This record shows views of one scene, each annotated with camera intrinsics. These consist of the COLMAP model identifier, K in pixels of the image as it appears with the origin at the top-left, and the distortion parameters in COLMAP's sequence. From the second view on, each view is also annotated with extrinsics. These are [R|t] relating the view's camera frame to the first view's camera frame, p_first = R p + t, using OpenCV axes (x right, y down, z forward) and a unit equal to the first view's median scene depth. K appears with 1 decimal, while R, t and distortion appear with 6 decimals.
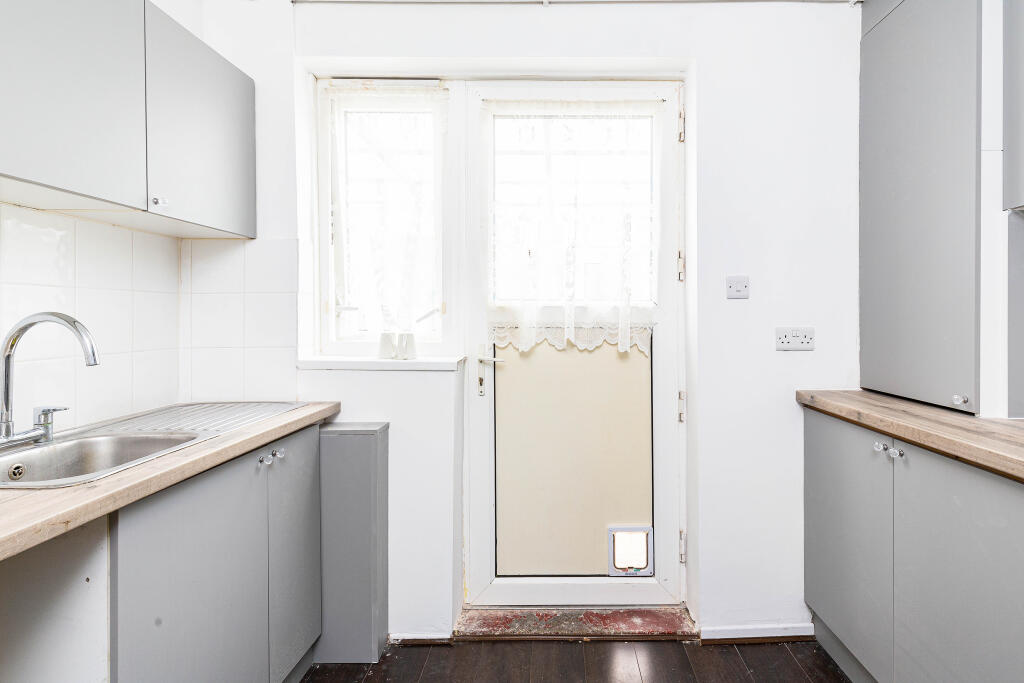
lens RADIAL K [[557.9, 0, 512.0], [0, 557.9, 292.9], [0, 0, 1]] dist [0.004538, -0.000195]
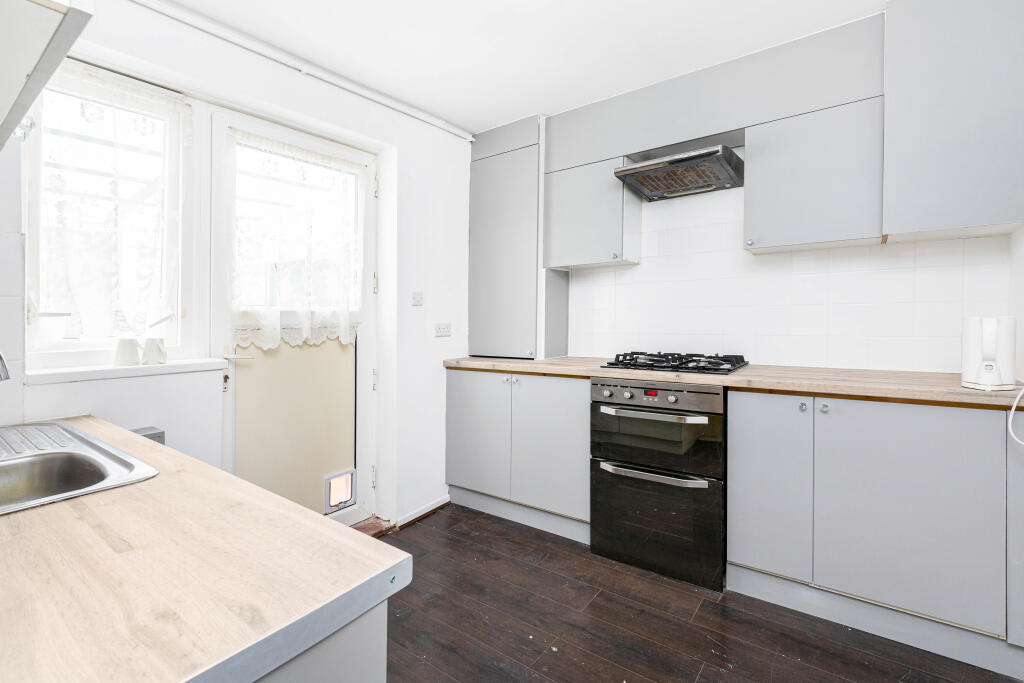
lens RADIAL K [[468.6, 0, 511.8], [0, 468.6, 305.7], [0, 0, 1]] dist [-0.002257, -0.000300]
pose [[0.605248, 0.004510, 0.796024, -0.458373], [-0.009621, 0.999952, 0.001650, 0.005513], [-0.795979, -0.008657, 0.605263, -0.020623]]
